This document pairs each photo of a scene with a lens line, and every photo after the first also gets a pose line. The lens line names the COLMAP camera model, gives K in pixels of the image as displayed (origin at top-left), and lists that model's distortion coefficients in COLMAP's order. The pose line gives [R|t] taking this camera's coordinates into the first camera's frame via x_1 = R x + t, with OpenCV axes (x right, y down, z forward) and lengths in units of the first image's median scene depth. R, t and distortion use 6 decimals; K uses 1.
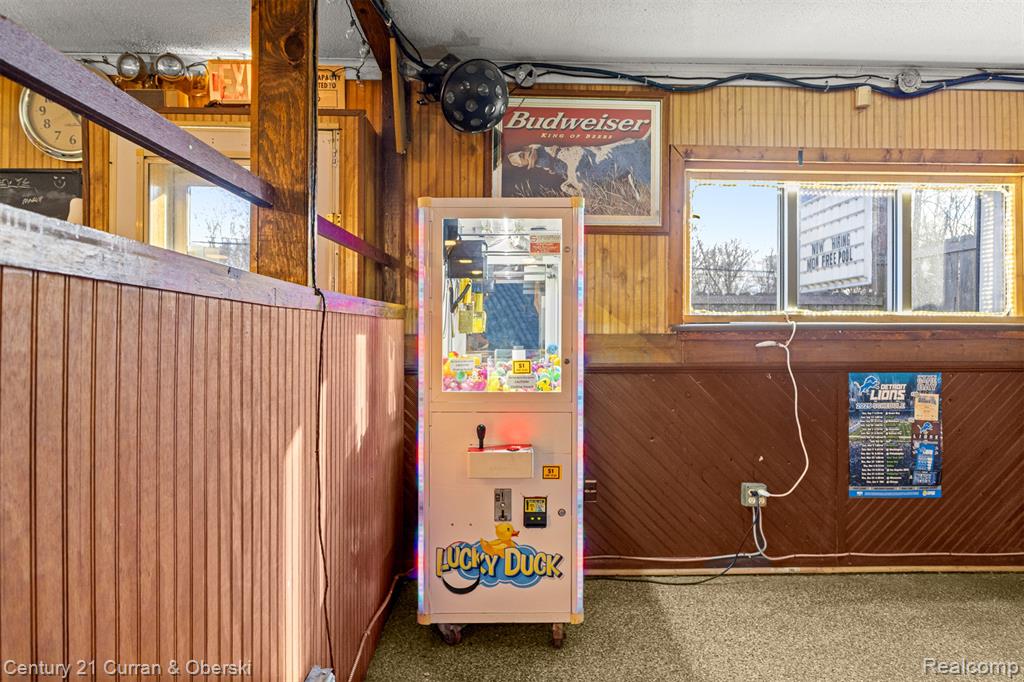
lens RADIAL K [[583.4, 0, 514.9], [0, 583.4, 333.9], [0, 0, 1]] dist [0.001602, -0.000059]
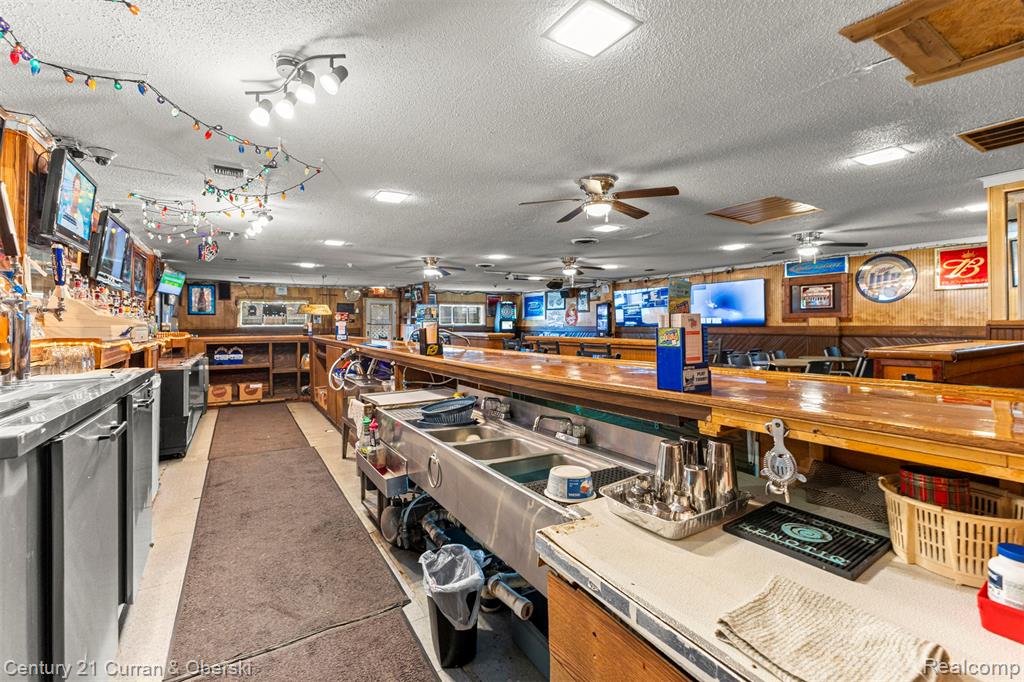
lens RADIAL K [[447.9, 0, 513.3], [0, 447.9, 322.3], [0, 0, 1]] dist [-0.000257, -0.000143]
pose [[0.866500, -0.002801, 0.499169, -1.656608], [0.004511, 0.999987, -0.002219, -0.043649], [-0.499157, 0.004175, 0.866502, -4.185374]]
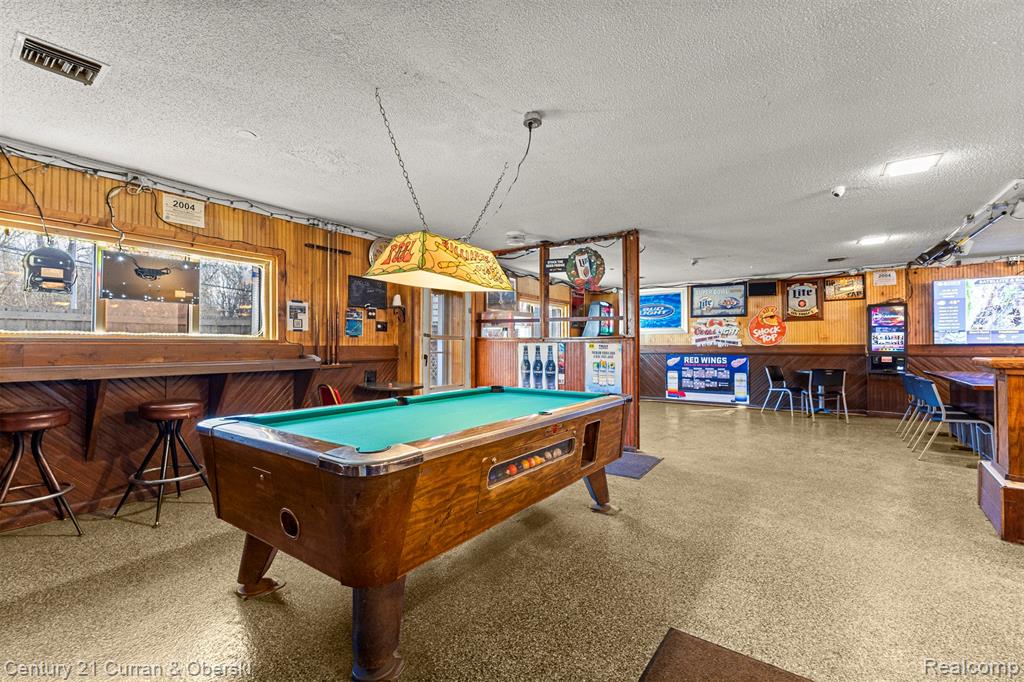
lens RADIAL K [[442.1, 0, 513.1], [0, 442.1, 336.6], [0, 0, 1]] dist [0.009842, 0.000080]
pose [[0.594337, 0.015002, 0.804076, -1.881765], [-0.001839, 0.999849, -0.017295, -0.008030], [-0.804214, 0.008800, 0.594275, -0.558264]]
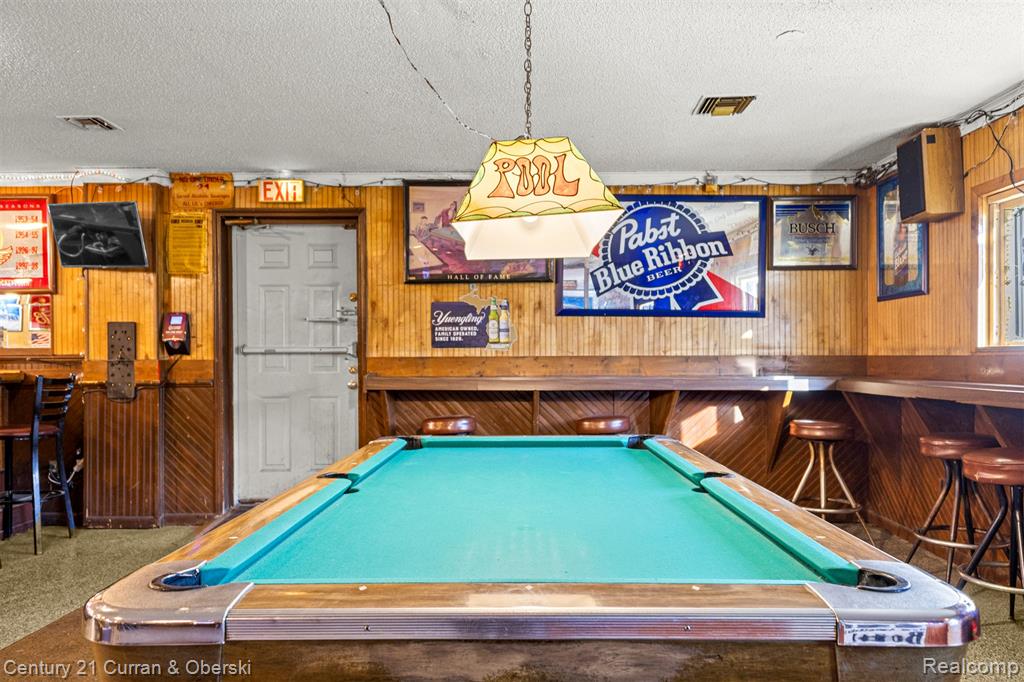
lens RADIAL K [[730.4, 0, 513.6], [0, 730.4, 353.0], [0, 0, 1]] dist [0.019232, -0.000529]
pose [[-0.028743, -0.006701, -0.999564, -0.398966], [0.006123, 0.999958, -0.006880, -0.005005], [0.999568, -0.006318, -0.028700, 0.101699]]
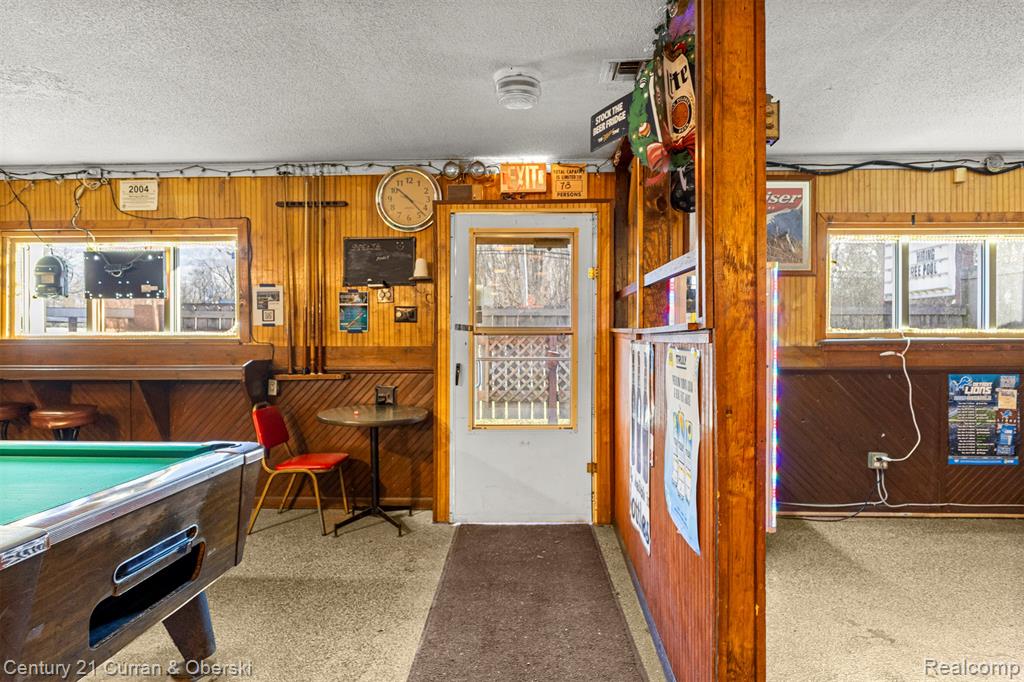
lens RADIAL K [[595.0, 0, 516.3], [0, 595.0, 338.6], [0, 0, 1]] dist [0.001320, -0.003675]
pose [[0.997206, -0.001294, -0.074686, -0.351427], [0.001884, 0.999968, 0.007818, -0.031408], [0.074673, -0.007937, 0.997176, -0.492136]]
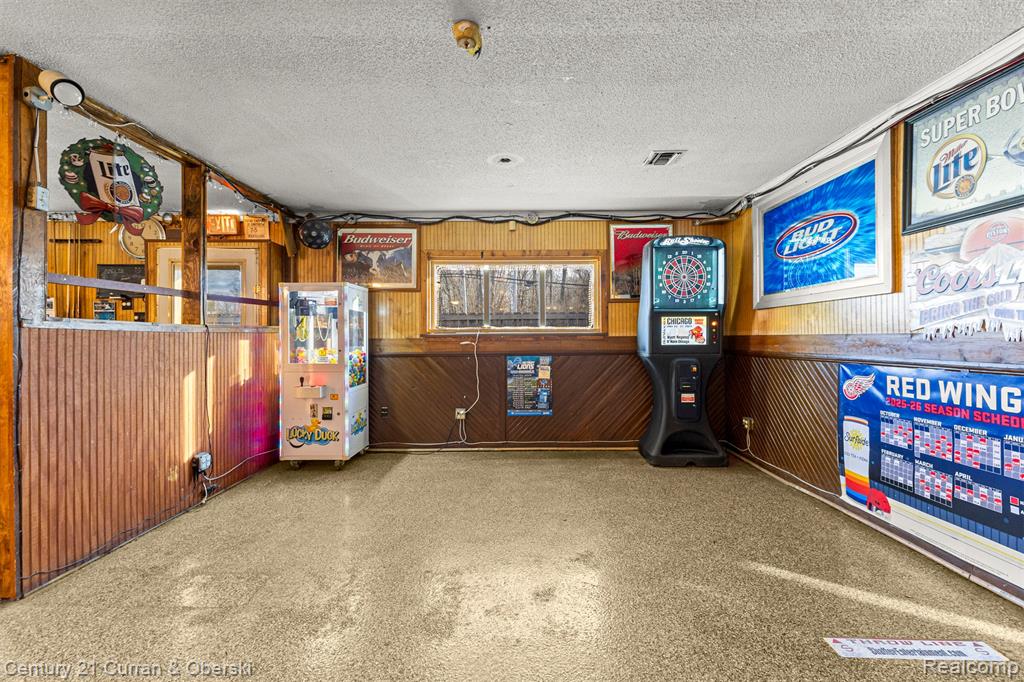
lens RADIAL K [[442.1, 0, 513.1], [0, 442.1, 336.6], [0, 0, 1]] dist [0.009842, 0.000080]
pose [[0.999643, -0.006524, -0.025893, 0.640175], [0.006527, 0.999979, 0.000007, -0.004274], [0.025892, -0.000176, 0.999665, -0.604386]]
